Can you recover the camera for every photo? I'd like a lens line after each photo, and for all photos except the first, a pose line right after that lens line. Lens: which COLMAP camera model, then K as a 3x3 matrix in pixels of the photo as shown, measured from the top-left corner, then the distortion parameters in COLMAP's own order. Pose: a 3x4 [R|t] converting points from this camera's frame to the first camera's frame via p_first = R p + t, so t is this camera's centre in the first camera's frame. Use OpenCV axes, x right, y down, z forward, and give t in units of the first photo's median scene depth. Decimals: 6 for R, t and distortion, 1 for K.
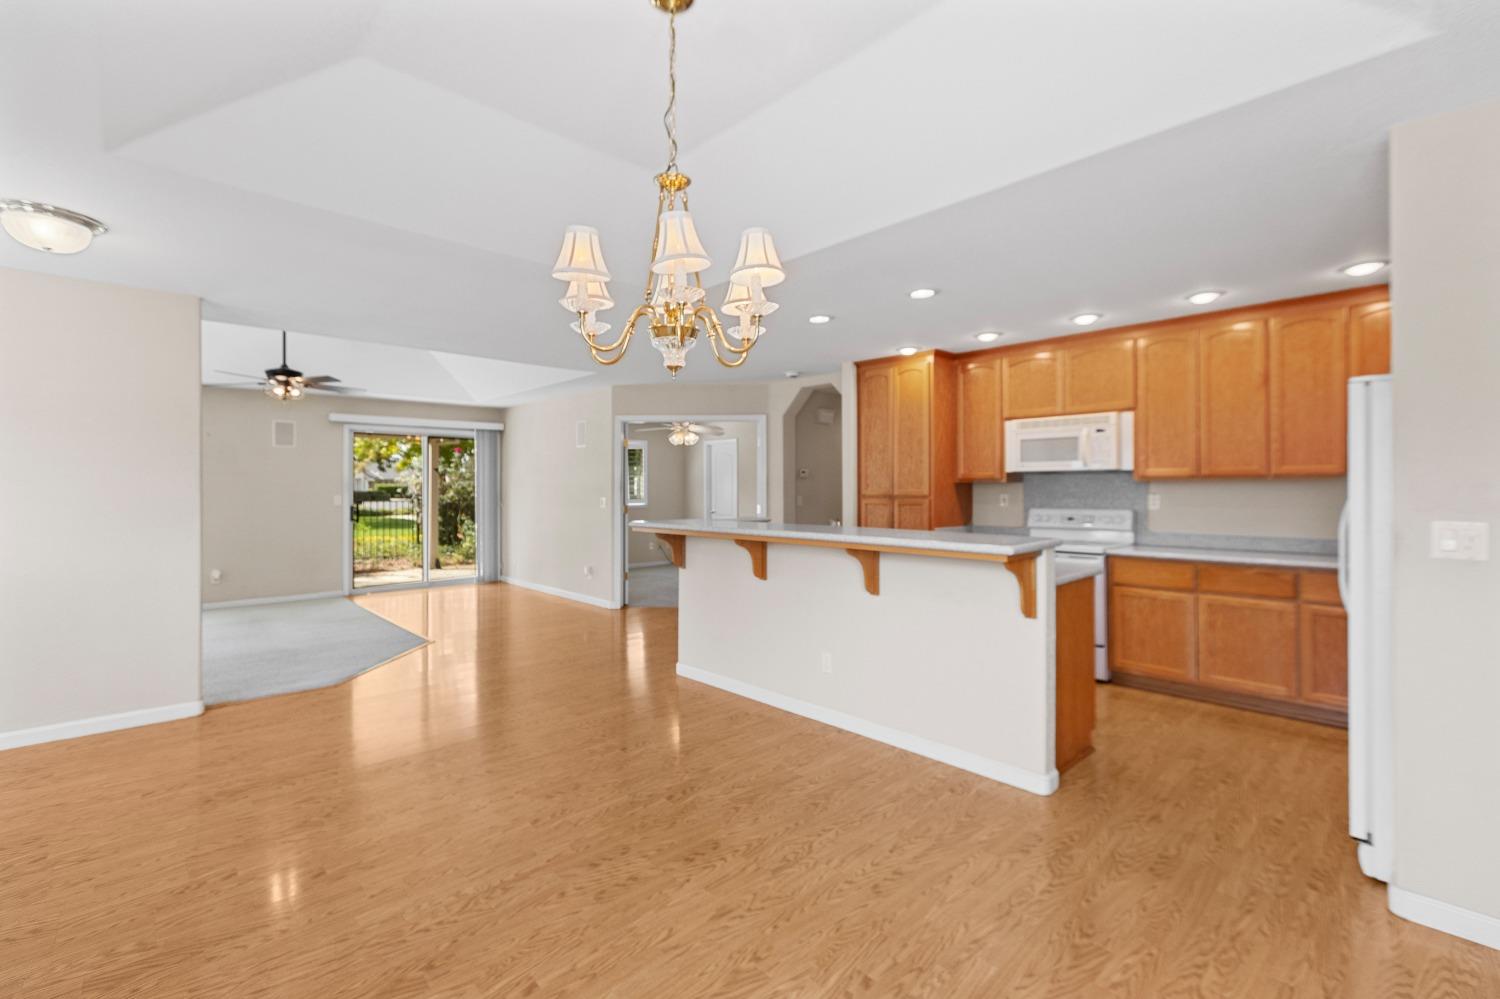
lens RADIAL K [[669.7, 0, 745.1], [0, 669.7, 481.0], [0, 0, 1]] dist [0.001889, -0.000212]
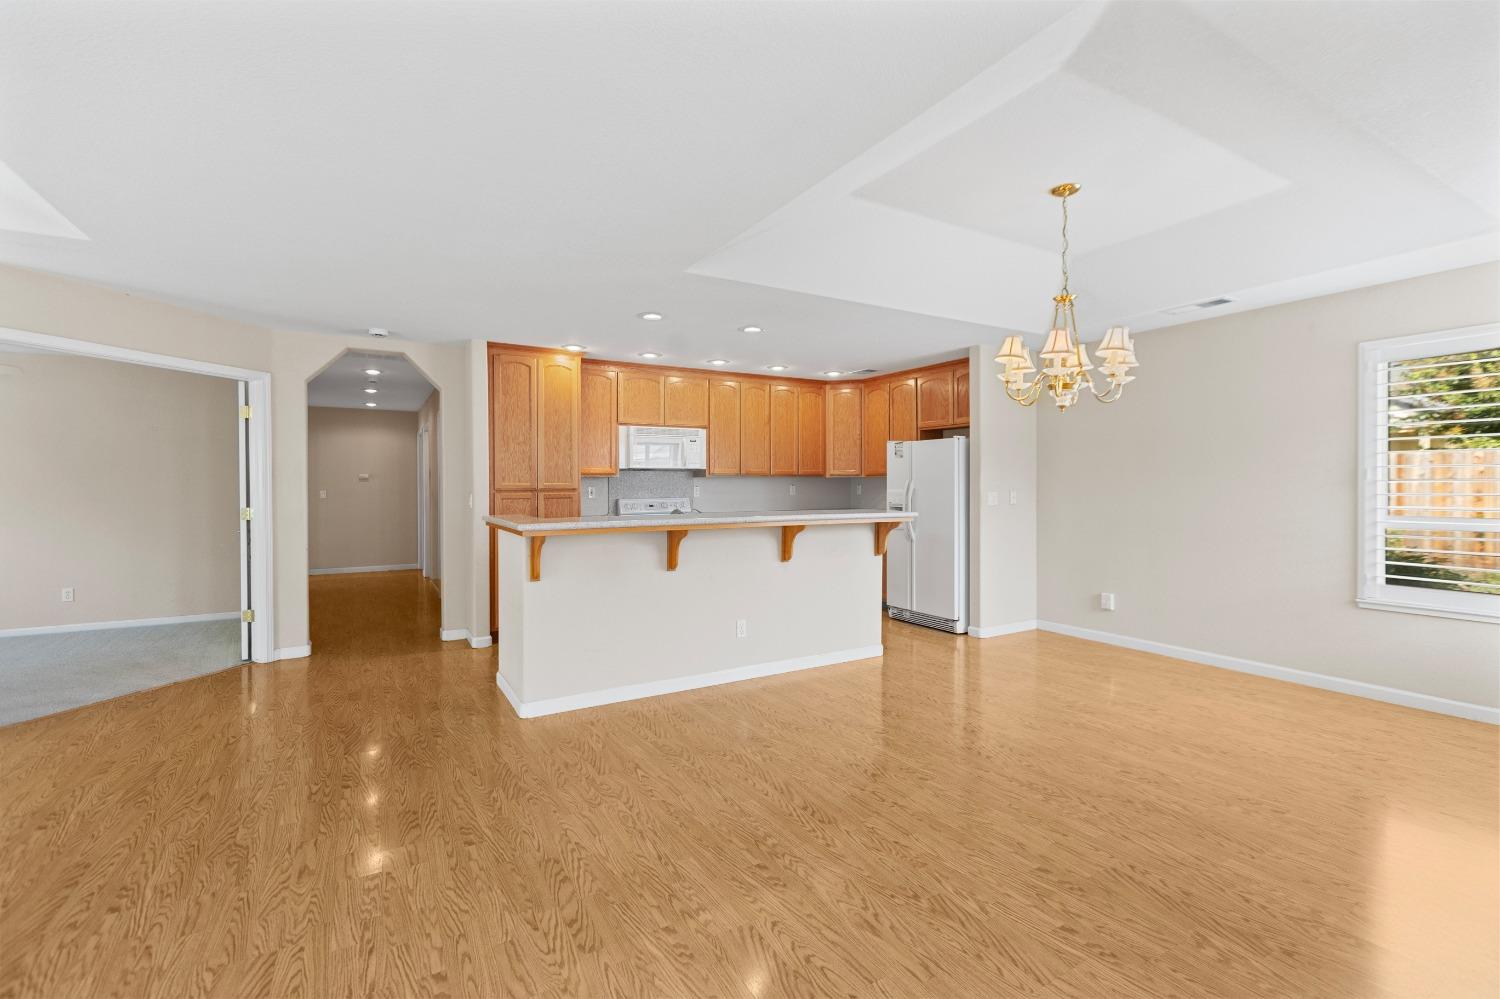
lens RADIAL K [[669.7, 0, 746.3], [0, 669.7, 483.5], [0, 0, 1]] dist [0.001889, -0.000212]
pose [[0.217361, 0.002938, 0.976087, -0.831497], [-0.008688, 0.999962, -0.001076, 0.015082], [-0.976053, -0.008247, 0.217378, 0.600486]]
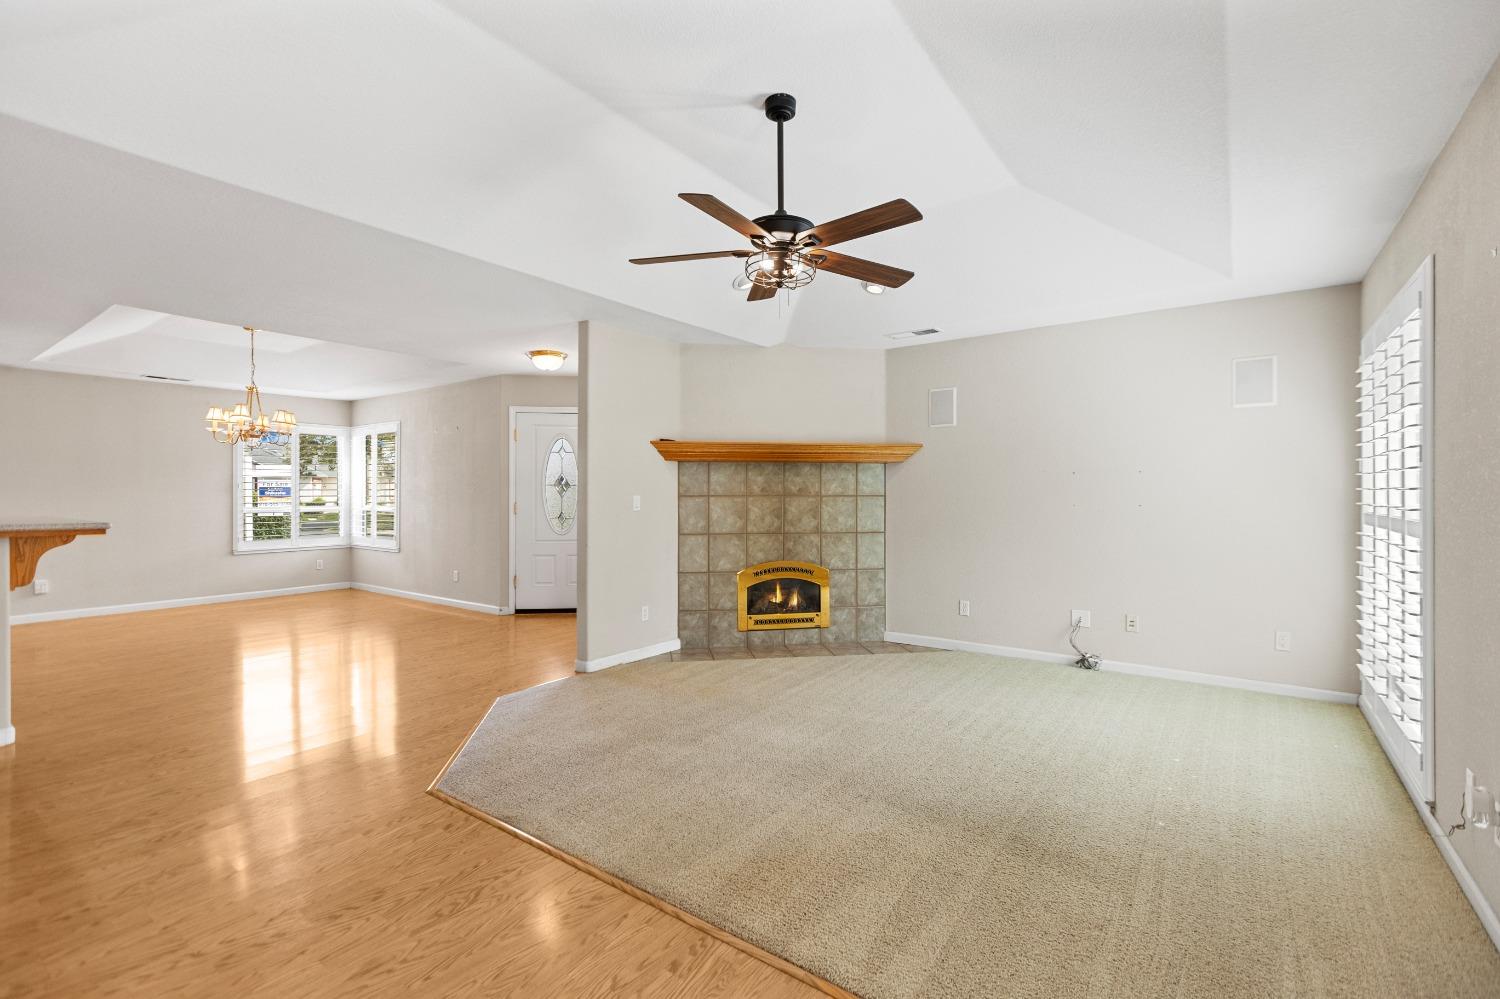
lens RADIAL K [[669.7, 0, 749.8], [0, 669.7, 497.3], [0, 0, 1]] dist [0.001889, -0.000212]
pose [[-0.981397, 0.002474, -0.191973, -0.756541], [0.003562, 0.999980, -0.005321, 0.037339], [0.191956, -0.005906, -0.981386, 1.911099]]
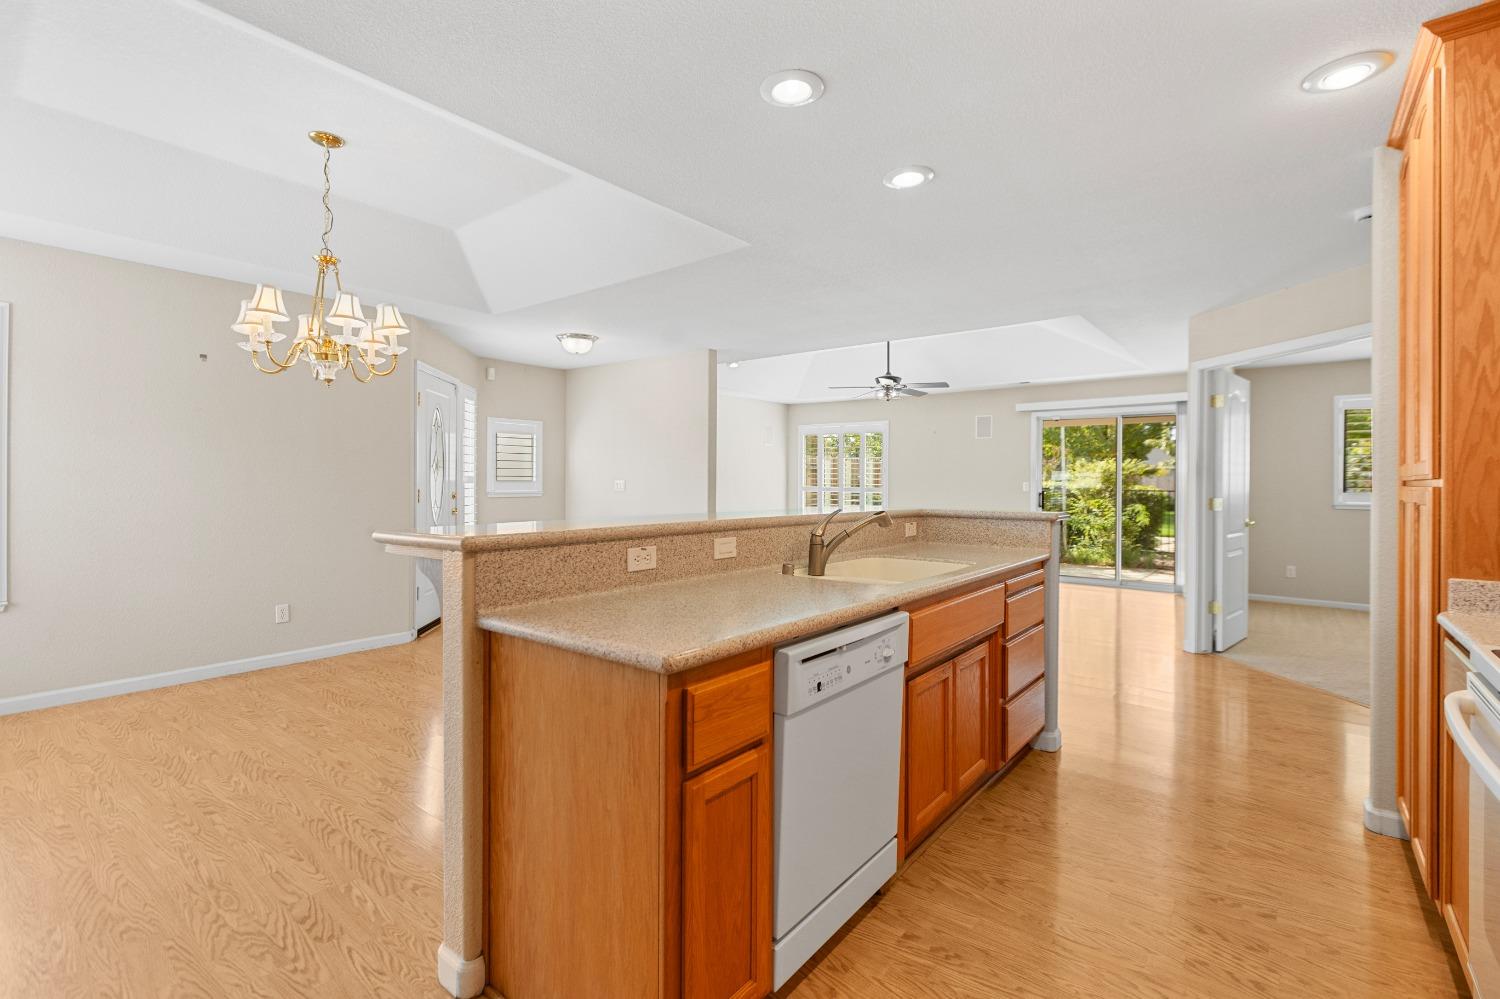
lens RADIAL K [[669.7, 0, 739.2], [0, 669.7, 480.4], [0, 0, 1]] dist [0.001889, -0.000212]
pose [[0.137692, 0.002108, -0.990473, 0.655278], [0.004910, 0.999984, 0.002811, 0.025058], [0.990463, -0.005251, 0.137679, 0.730628]]
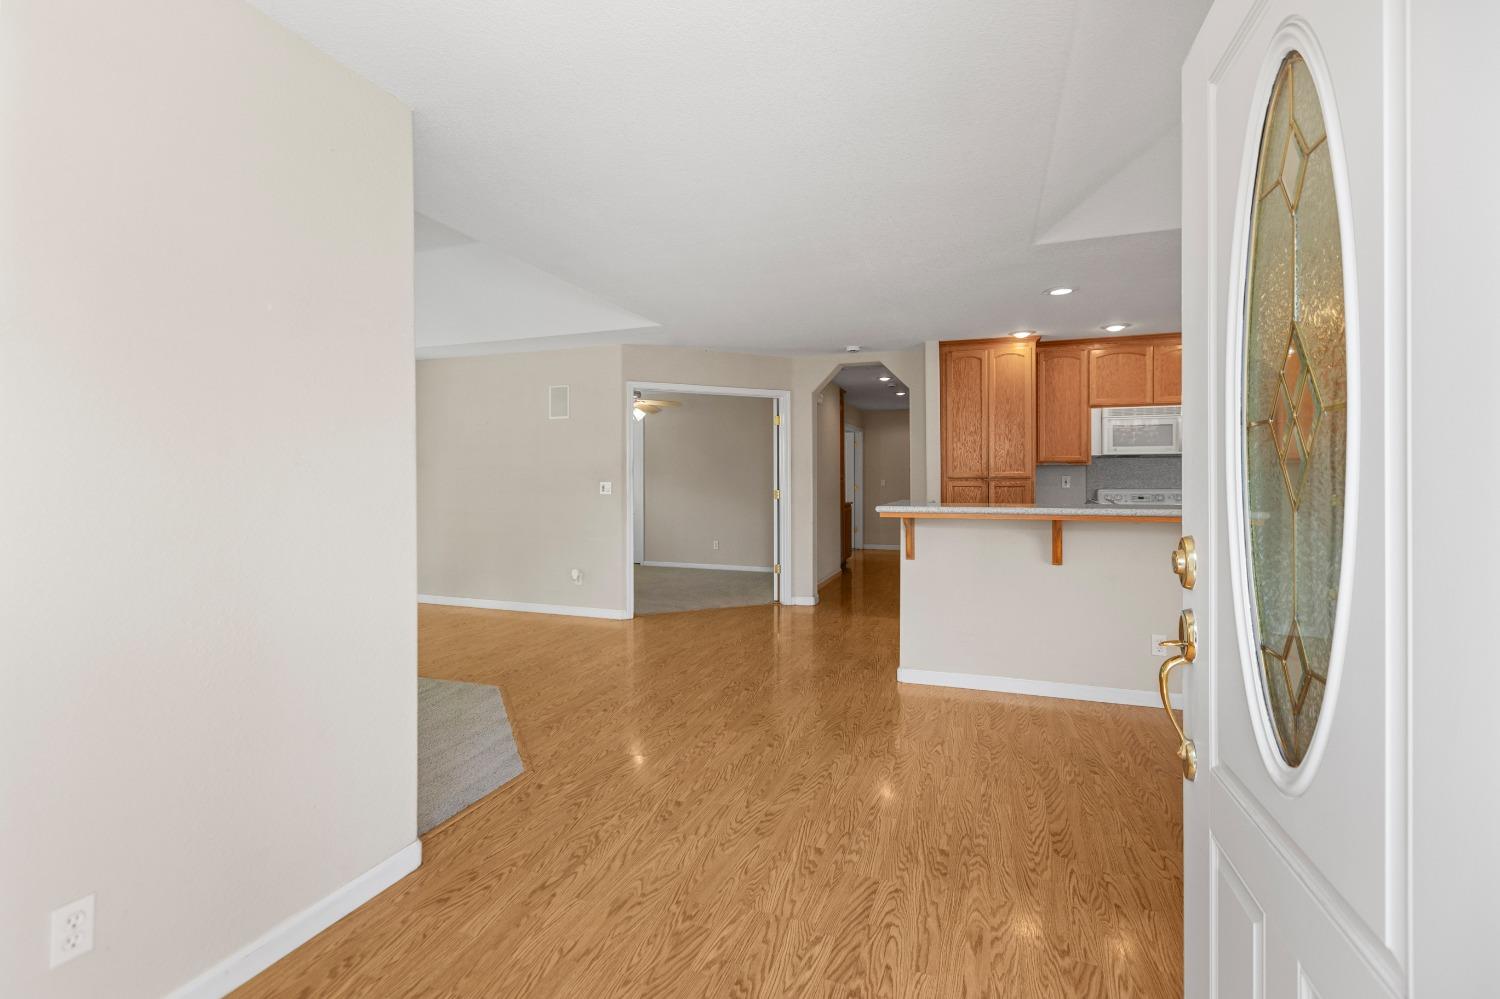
lens RADIAL K [[669.7, 0, 735.7], [0, 669.7, 489.8], [0, 0, 1]] dist [0.001889, -0.000212]
pose [[0.893621, -0.008181, 0.448747, -0.704162], [-0.004803, 0.999602, 0.027786, 0.016872], [-0.448796, -0.026985, 0.893227, 0.333411]]
